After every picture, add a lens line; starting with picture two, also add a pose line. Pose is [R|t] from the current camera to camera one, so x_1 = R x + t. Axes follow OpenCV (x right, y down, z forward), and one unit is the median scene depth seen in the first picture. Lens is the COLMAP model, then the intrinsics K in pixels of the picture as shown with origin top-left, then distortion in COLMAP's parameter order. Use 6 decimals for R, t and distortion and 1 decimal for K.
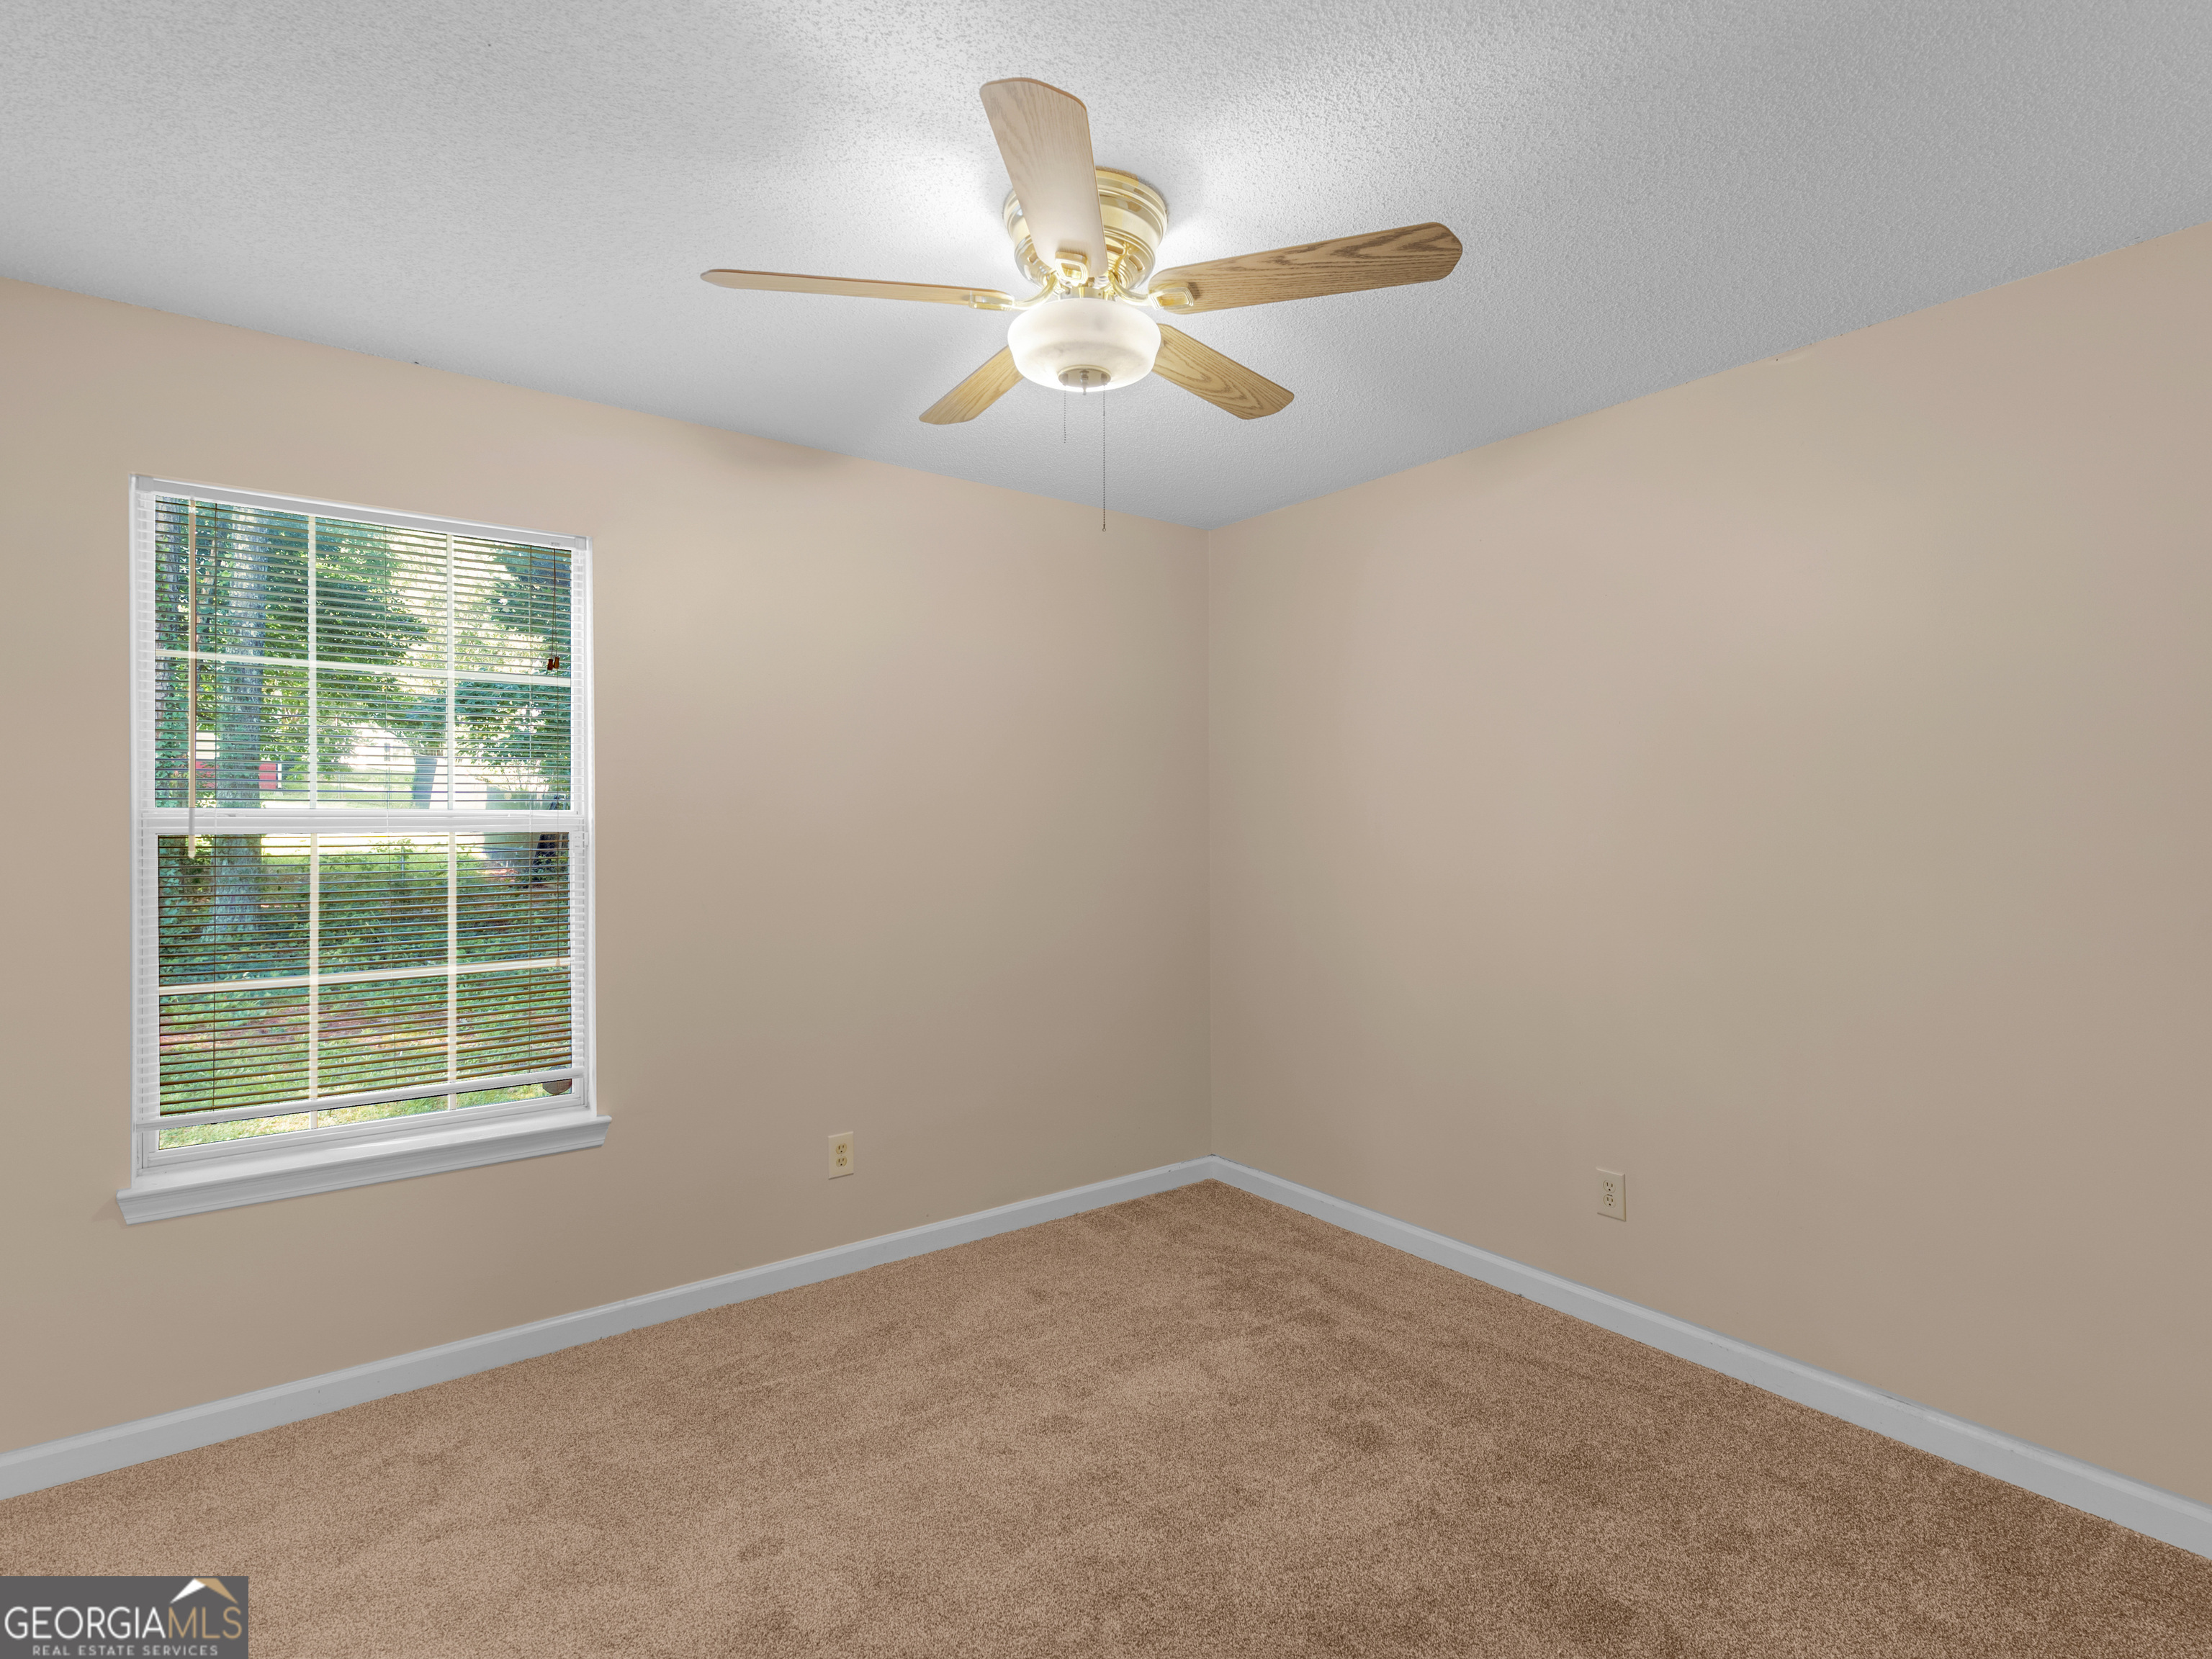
lens RADIAL K [[1109.0, 0, 1112.2], [0, 1109.0, 829.2], [0, 0, 1]] dist [0.010837, 0.000718]
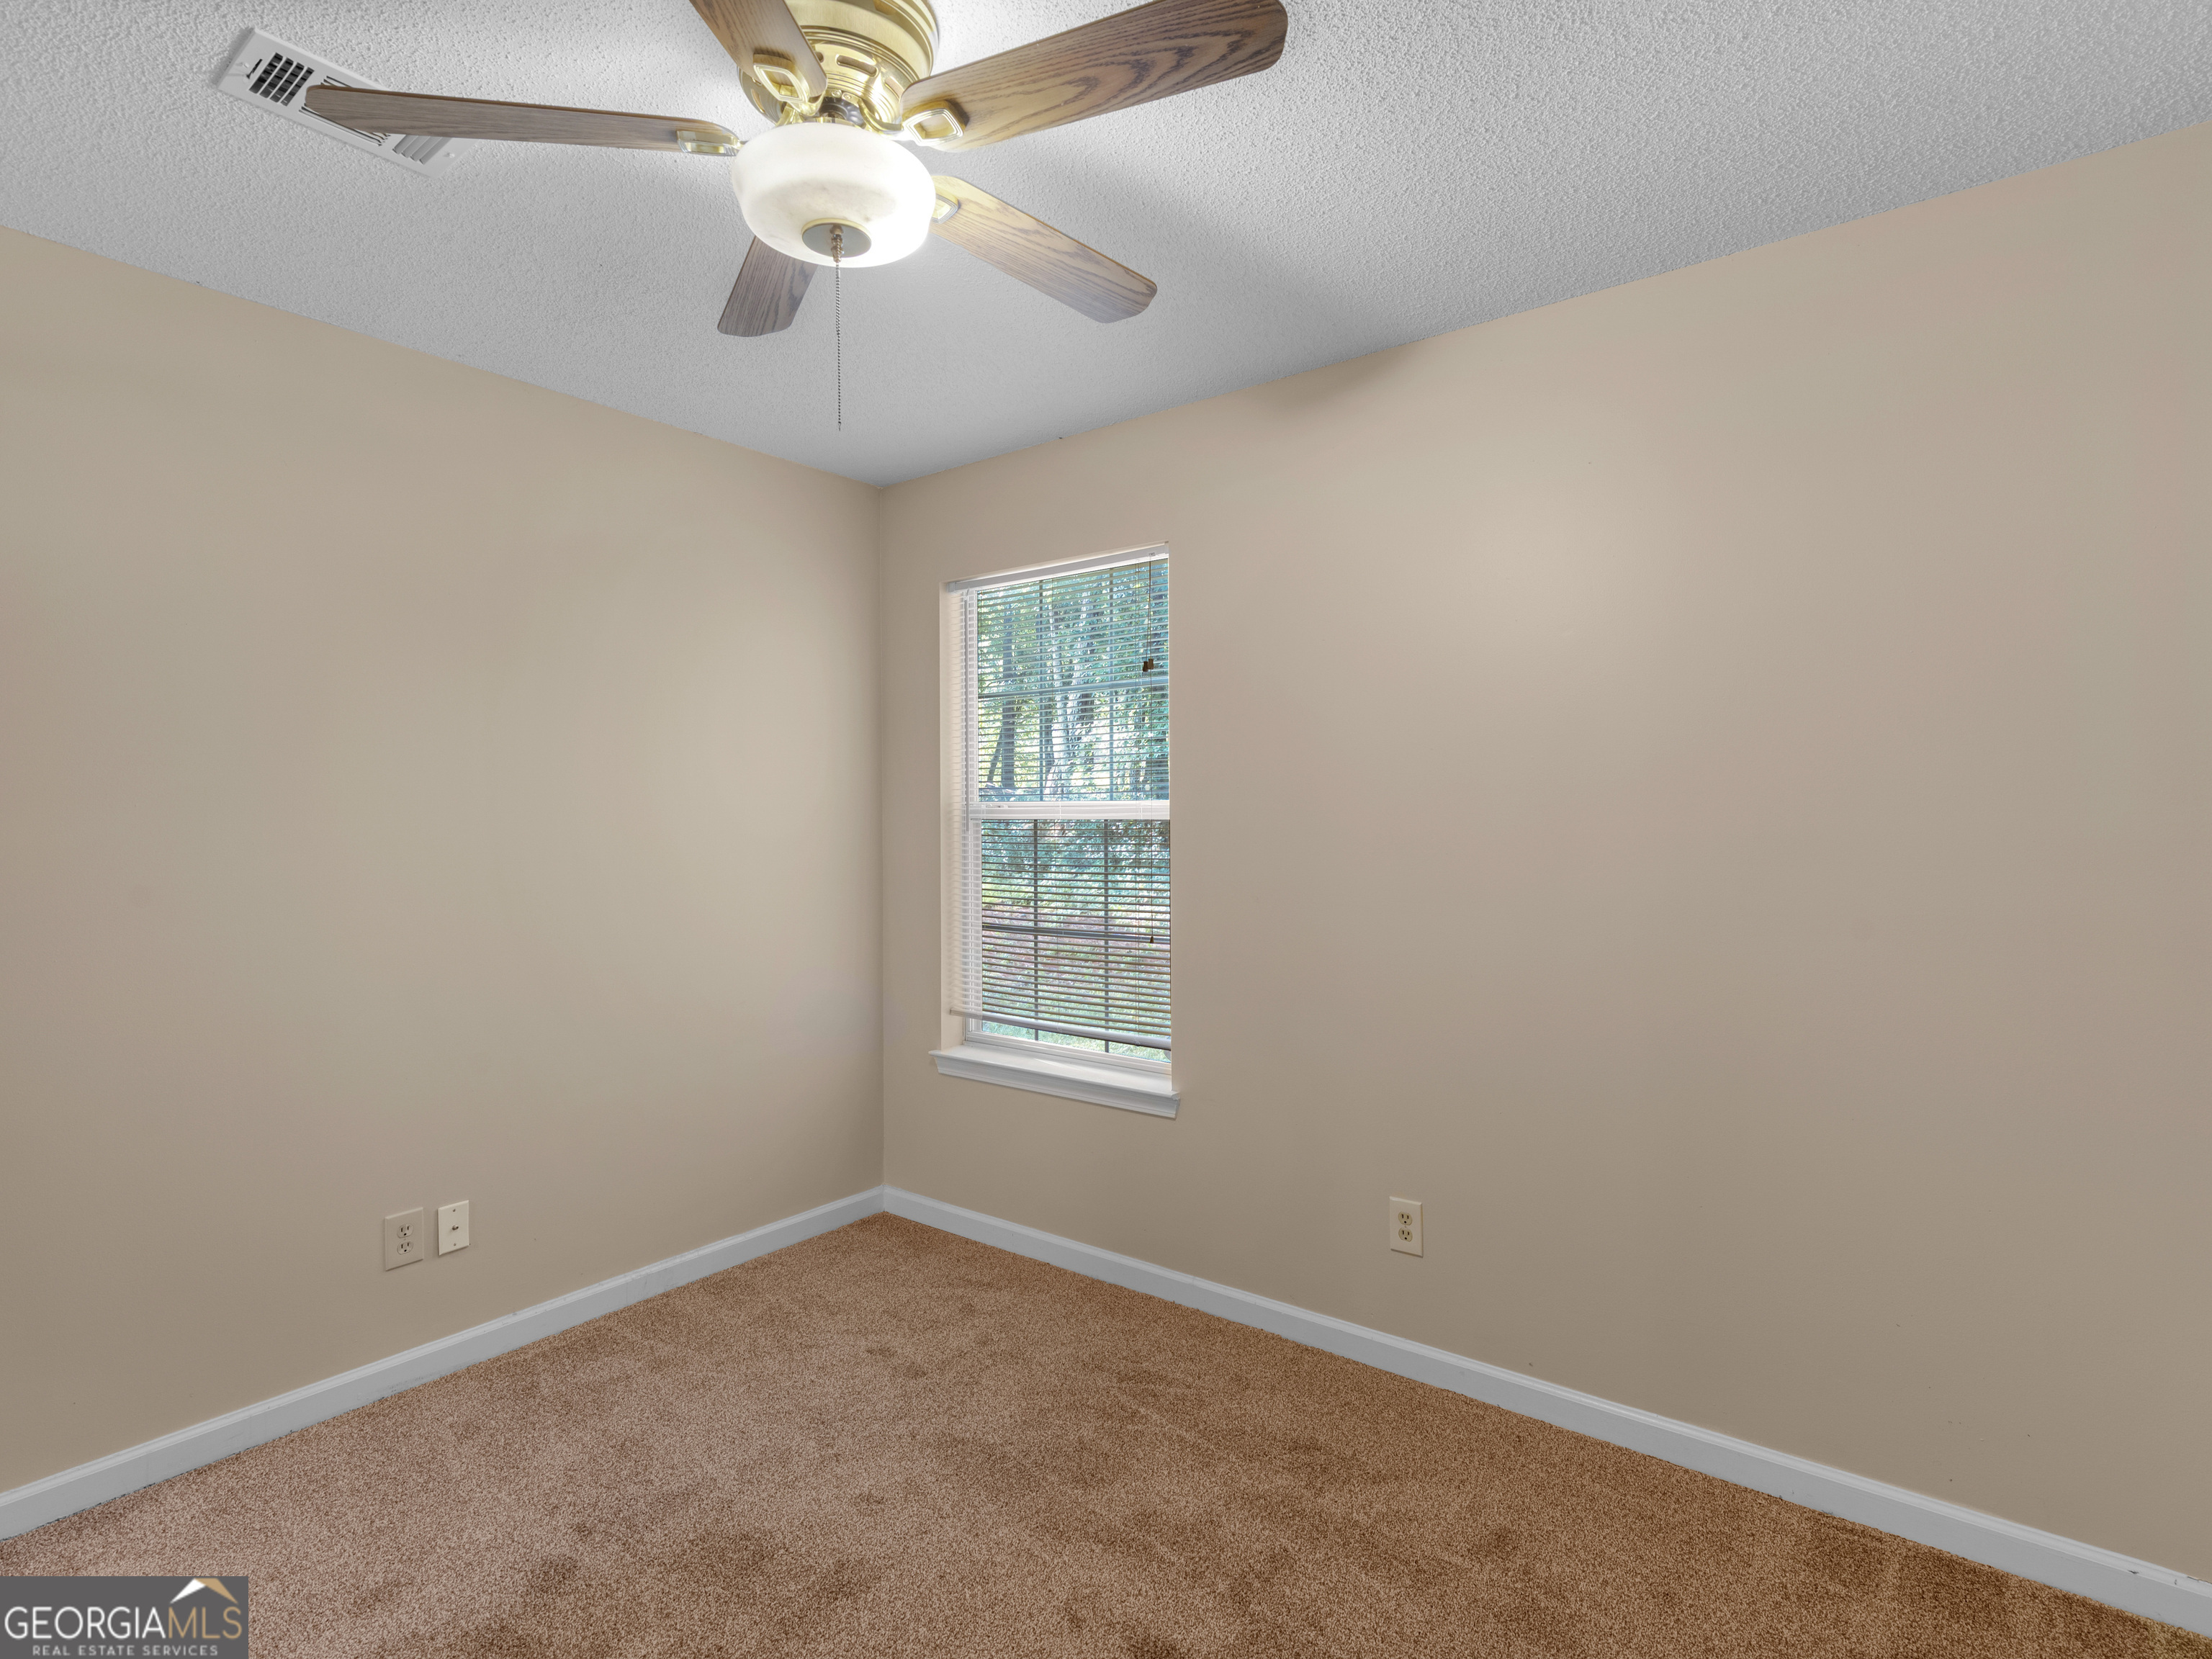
lens RADIAL K [[1109.0, 0, 1113.7], [0, 1109.0, 825.9], [0, 0, 1]] dist [0.010837, 0.000718]
pose [[0.269891, 0.012138, -0.962814, 0.466853], [0.002057, 0.999911, 0.013182, -0.005169], [0.962889, -0.005538, 0.269842, 0.587294]]
